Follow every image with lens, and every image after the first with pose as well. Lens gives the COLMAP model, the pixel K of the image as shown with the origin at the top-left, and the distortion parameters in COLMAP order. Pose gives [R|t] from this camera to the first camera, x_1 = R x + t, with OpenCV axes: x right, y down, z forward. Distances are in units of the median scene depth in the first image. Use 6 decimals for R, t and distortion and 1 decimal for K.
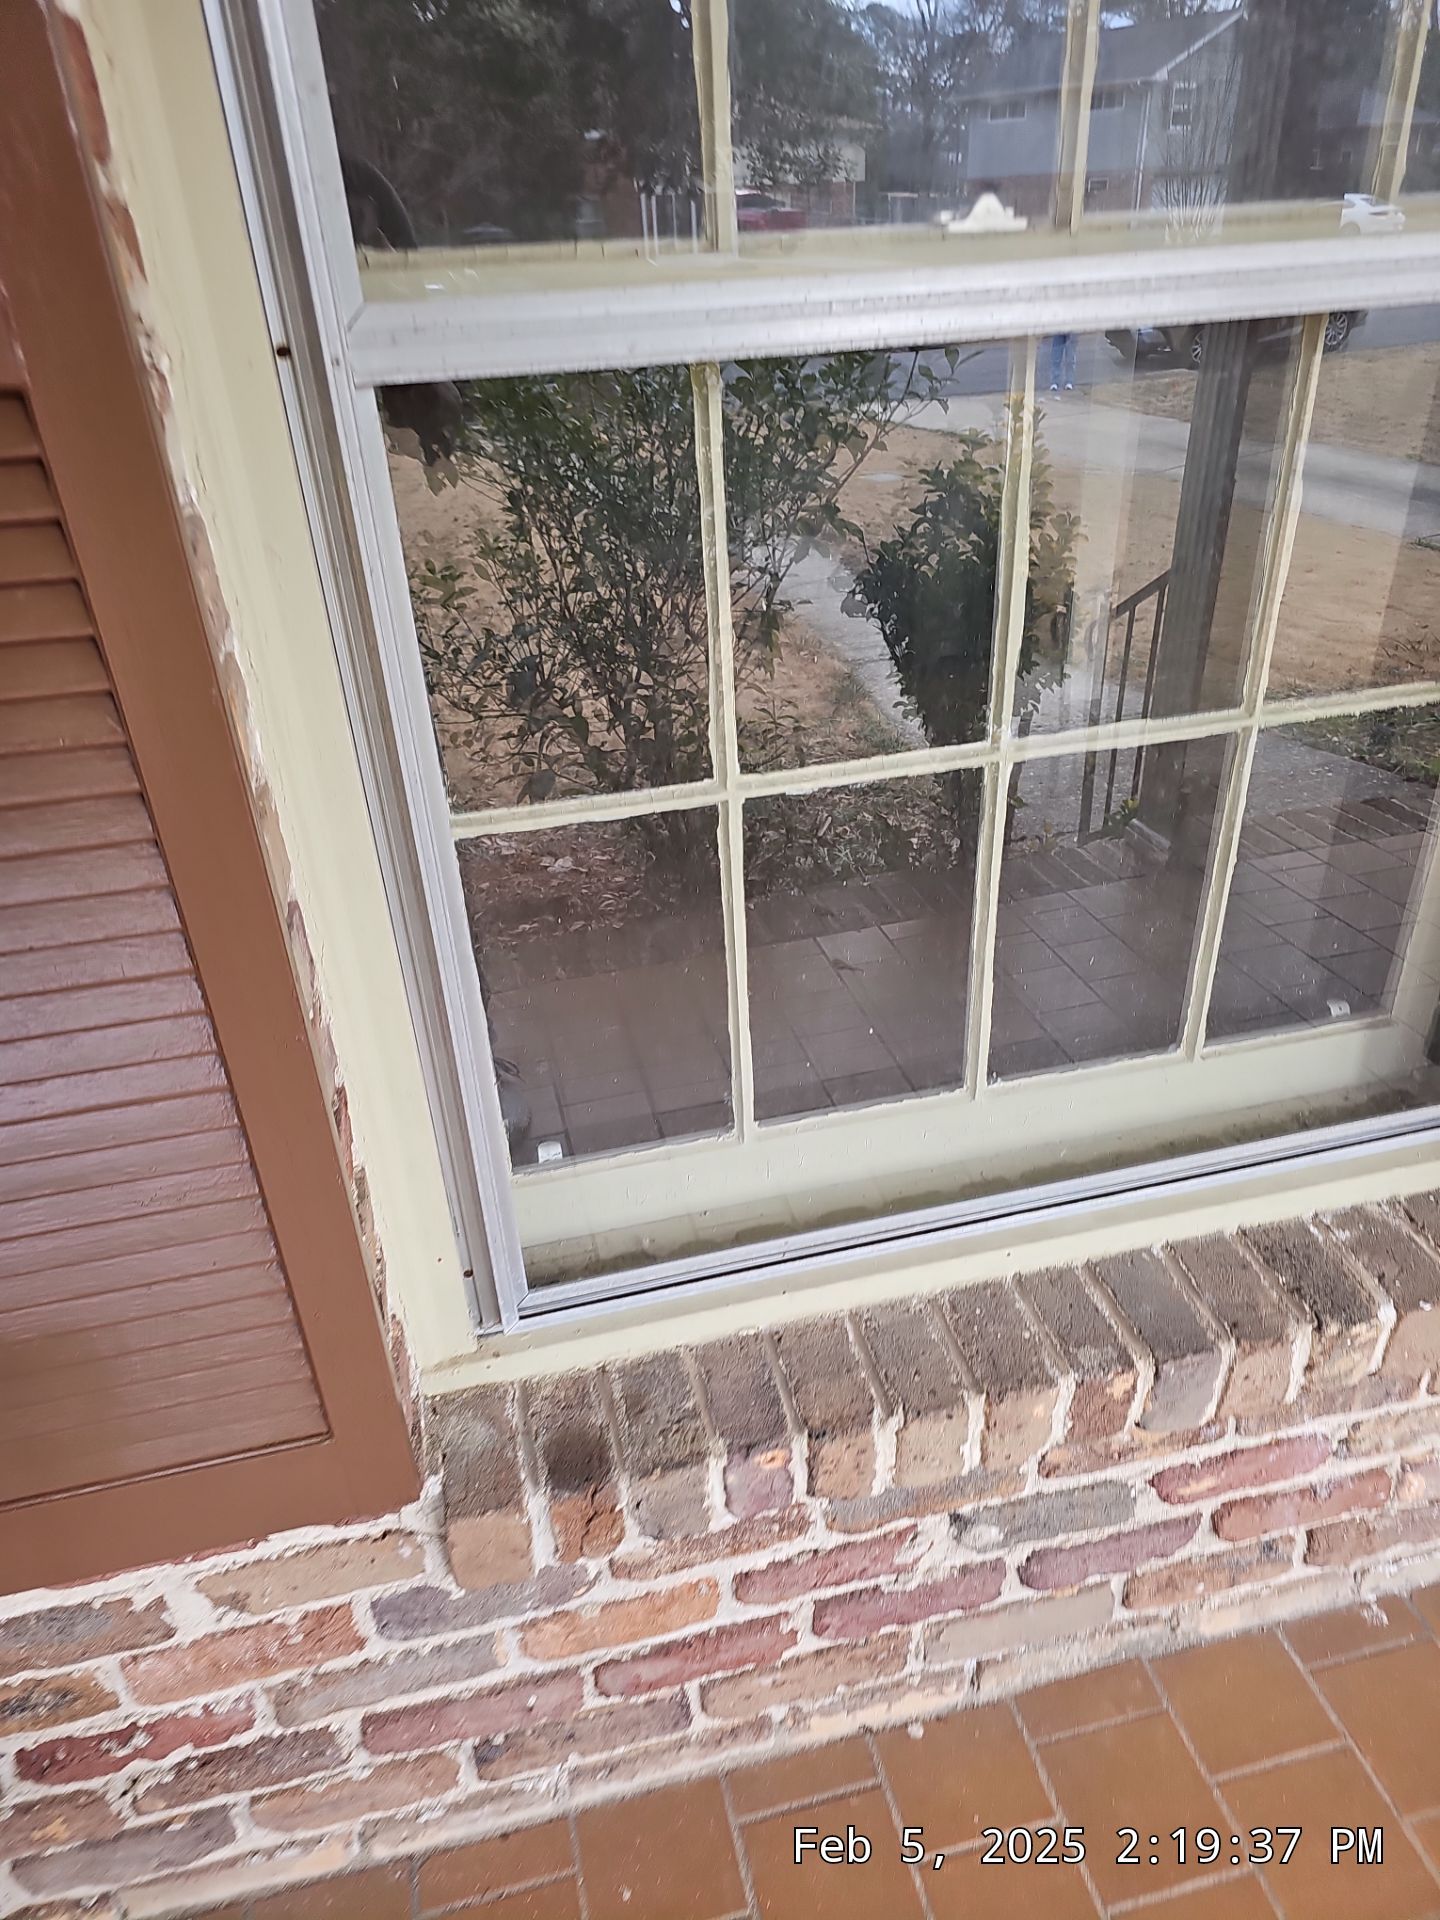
lens RADIAL K [[1272.9, 0, 720.0], [0, 1272.9, 960.0], [0, 0, 1]] dist [-0.001983, -0.000930]
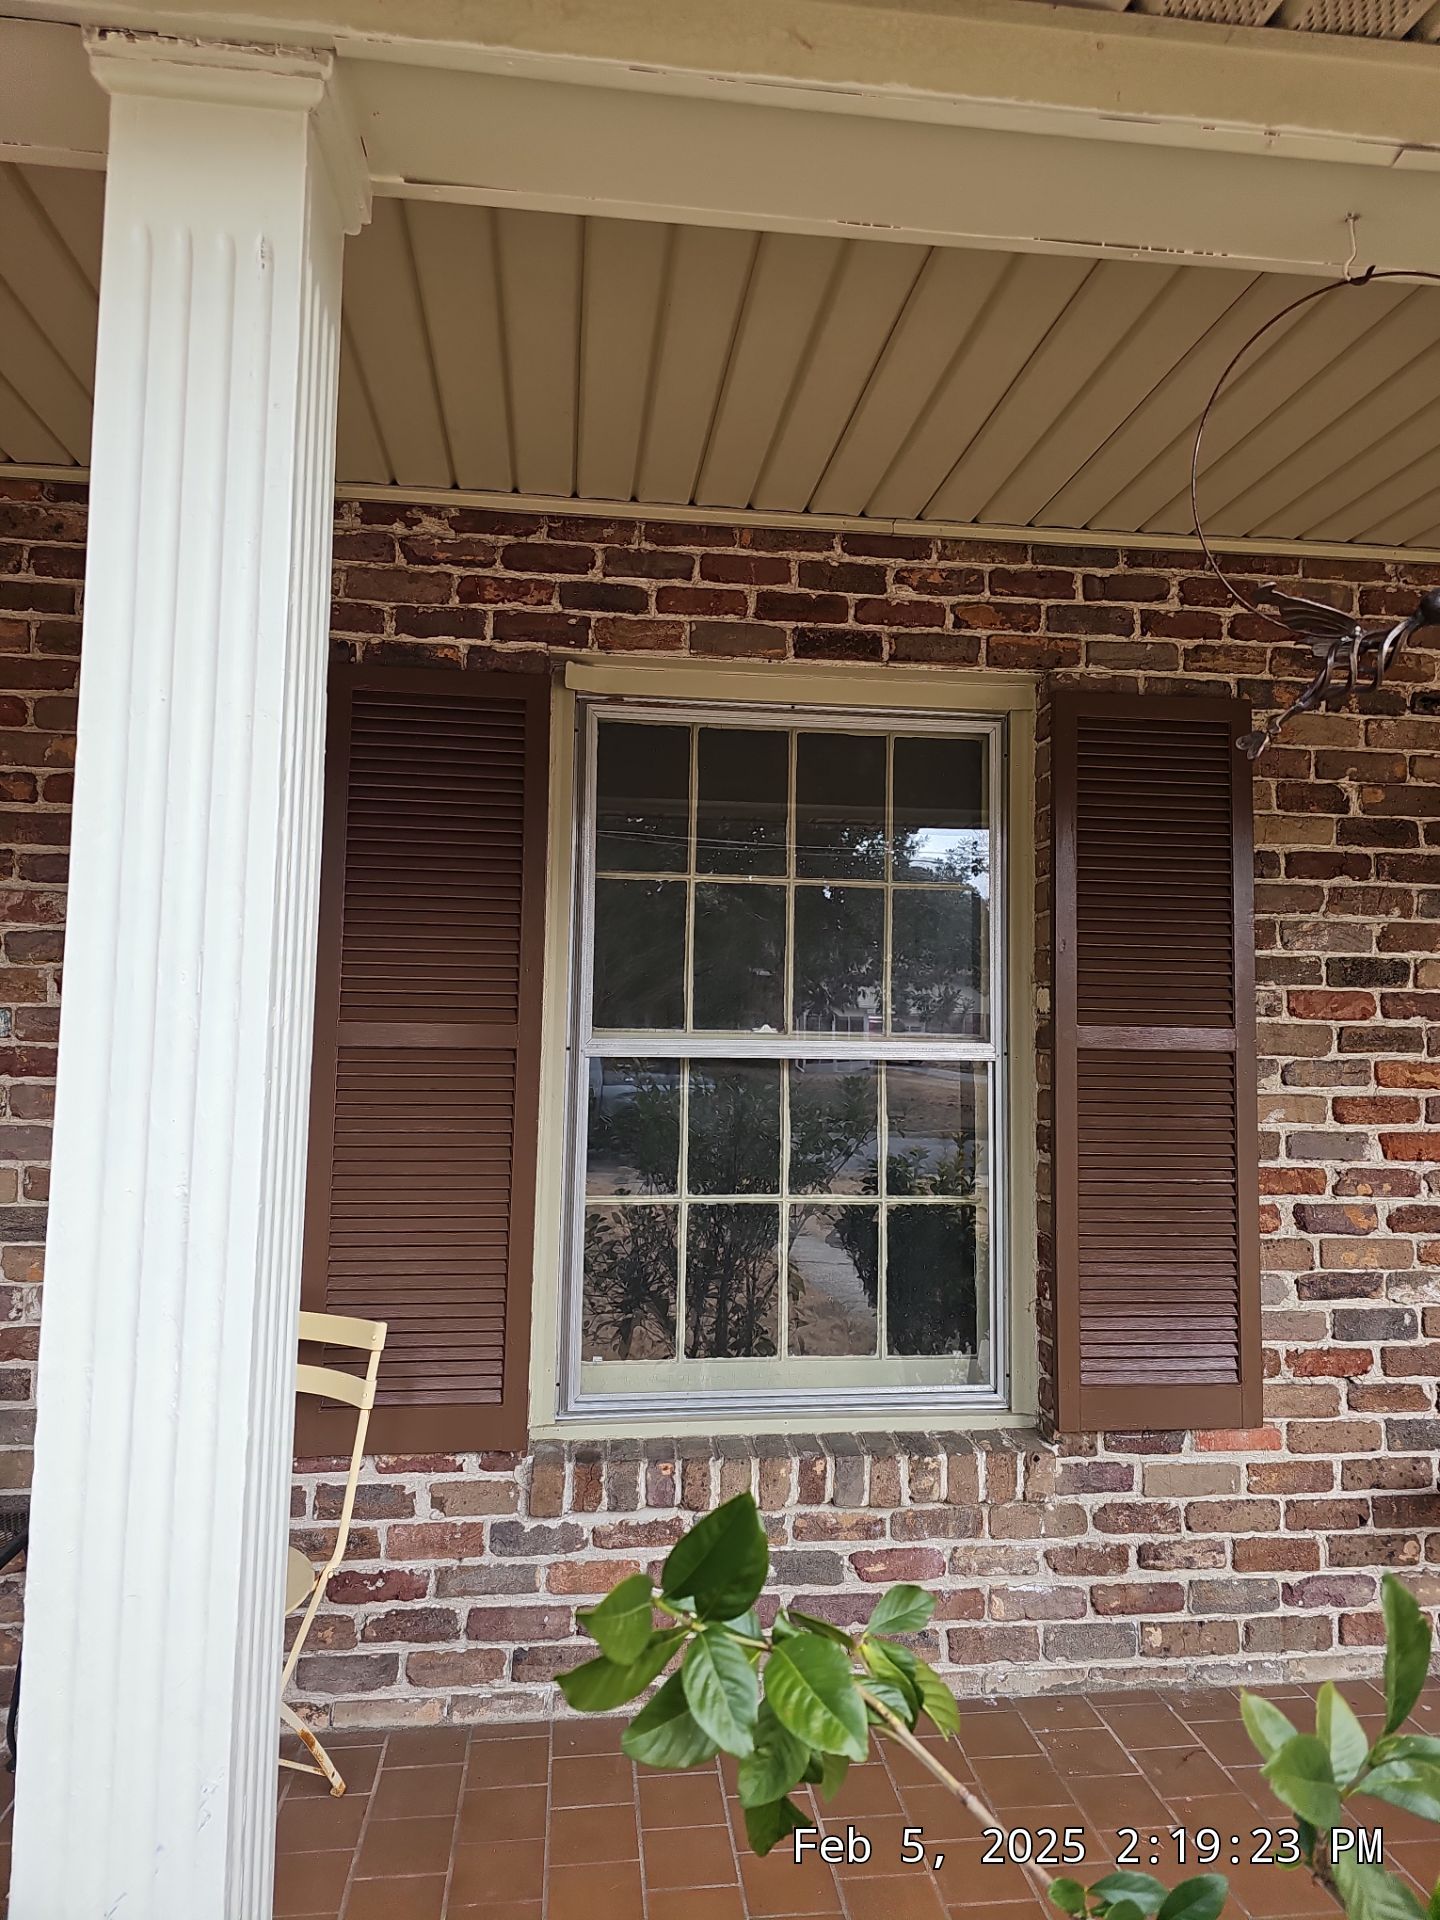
lens RADIAL K [[1217.5, 0, 722.1], [0, 1217.5, 938.0], [0, 0, 1]] dist [0.147402, -0.177599]
pose [[0.991157, 0.053220, -0.121558, 0.363508], [-0.112818, 0.820246, -0.560775, 0.840385], [0.069863, 0.569530, 0.818996, -1.447617]]
